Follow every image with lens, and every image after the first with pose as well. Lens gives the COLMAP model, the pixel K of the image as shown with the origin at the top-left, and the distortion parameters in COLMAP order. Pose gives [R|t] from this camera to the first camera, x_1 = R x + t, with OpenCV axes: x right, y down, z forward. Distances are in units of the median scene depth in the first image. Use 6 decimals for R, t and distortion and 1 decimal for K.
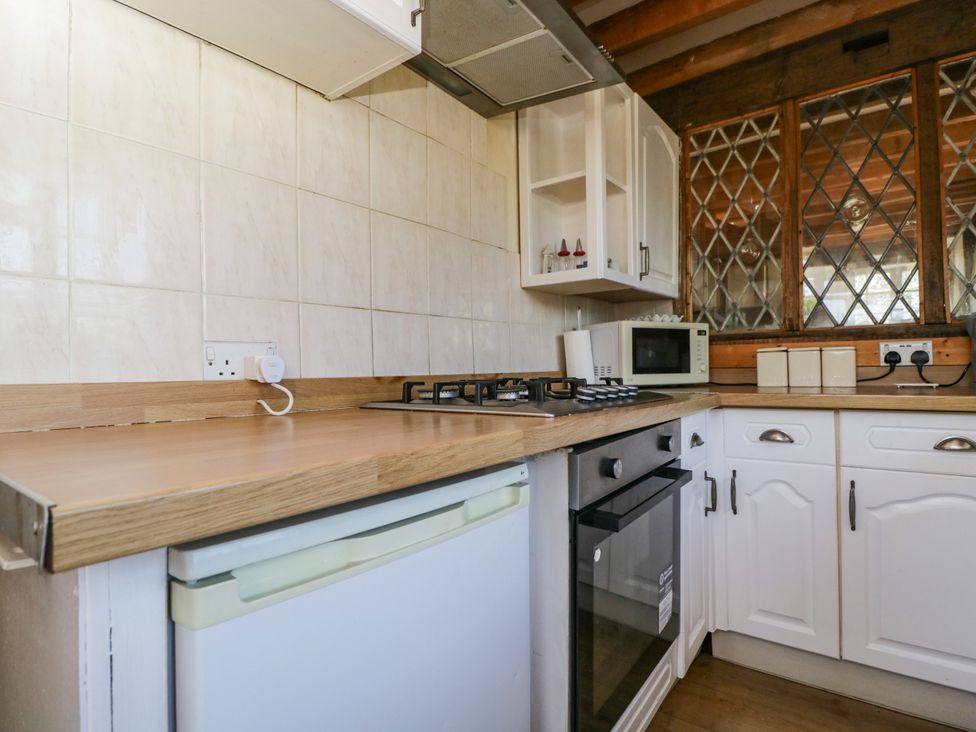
lens RADIAL K [[510.5, 0, 484.8], [0, 510.5, 367.9], [0, 0, 1]] dist [-0.001208, -0.012328]
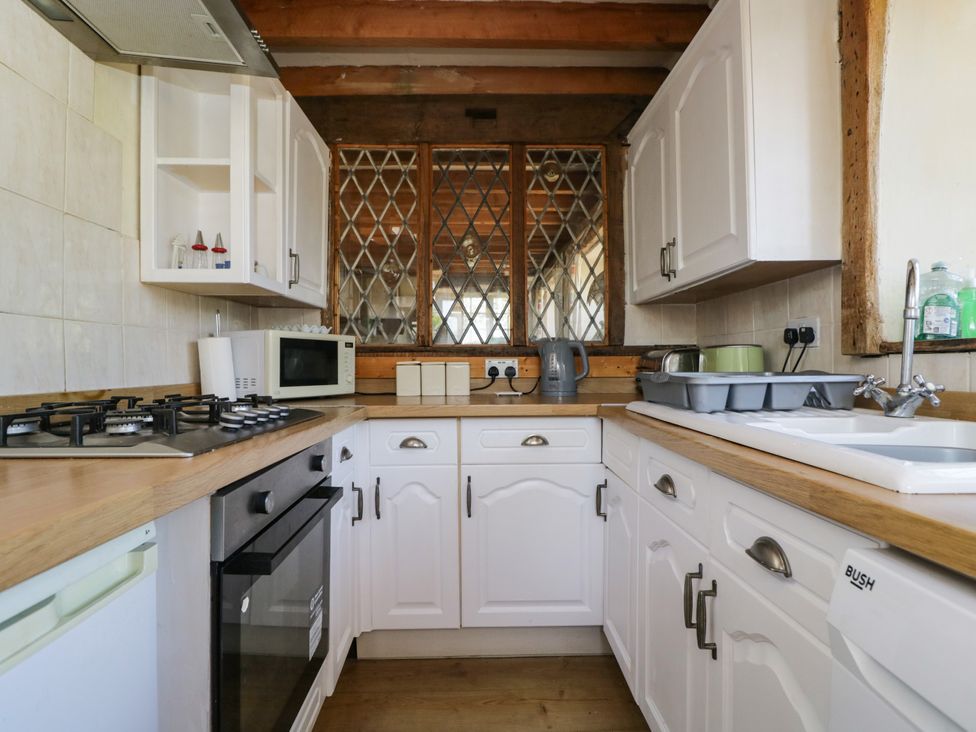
lens RADIAL K [[510.5, 0, 484.0], [0, 510.5, 366.9], [0, 0, 1]] dist [-0.001208, -0.012328]
pose [[0.779856, 0.012311, 0.625838, -0.007305], [-0.010725, 0.999923, -0.006305, -0.023825], [-0.625867, -0.001795, 0.779927, 0.029141]]
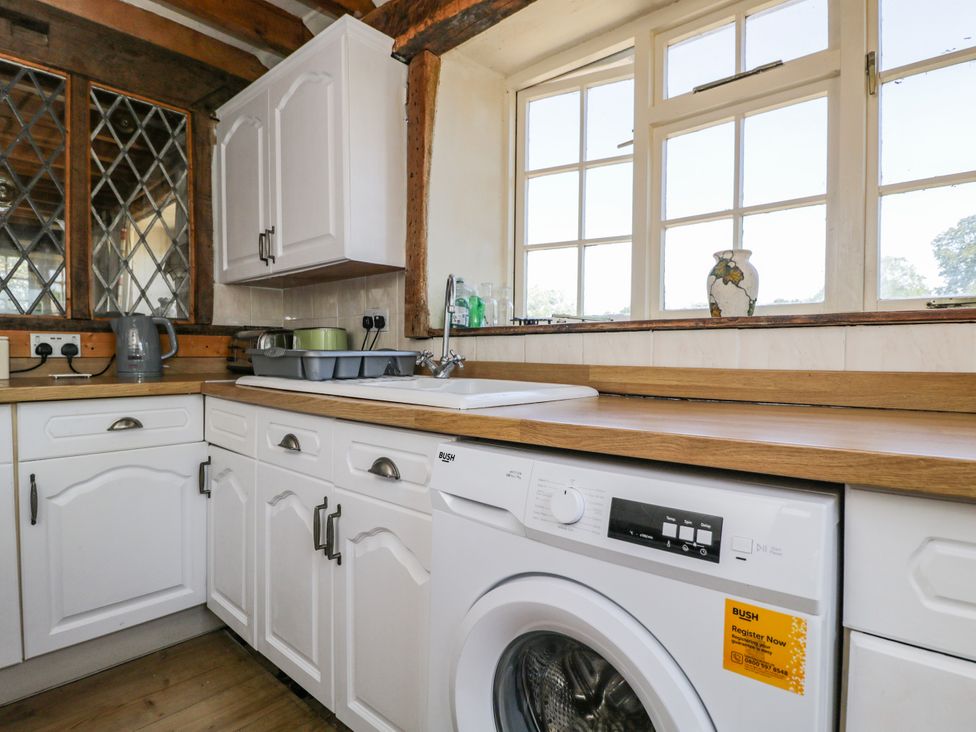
lens RADIAL K [[510.5, 0, 490.8], [0, 510.5, 369.4], [0, 0, 1]] dist [-0.001208, -0.012328]
pose [[0.065856, -0.015371, 0.997711, -0.152570], [-0.009018, 0.999831, 0.015999, -0.003962], [-0.997788, -0.010051, 0.065706, 0.043102]]
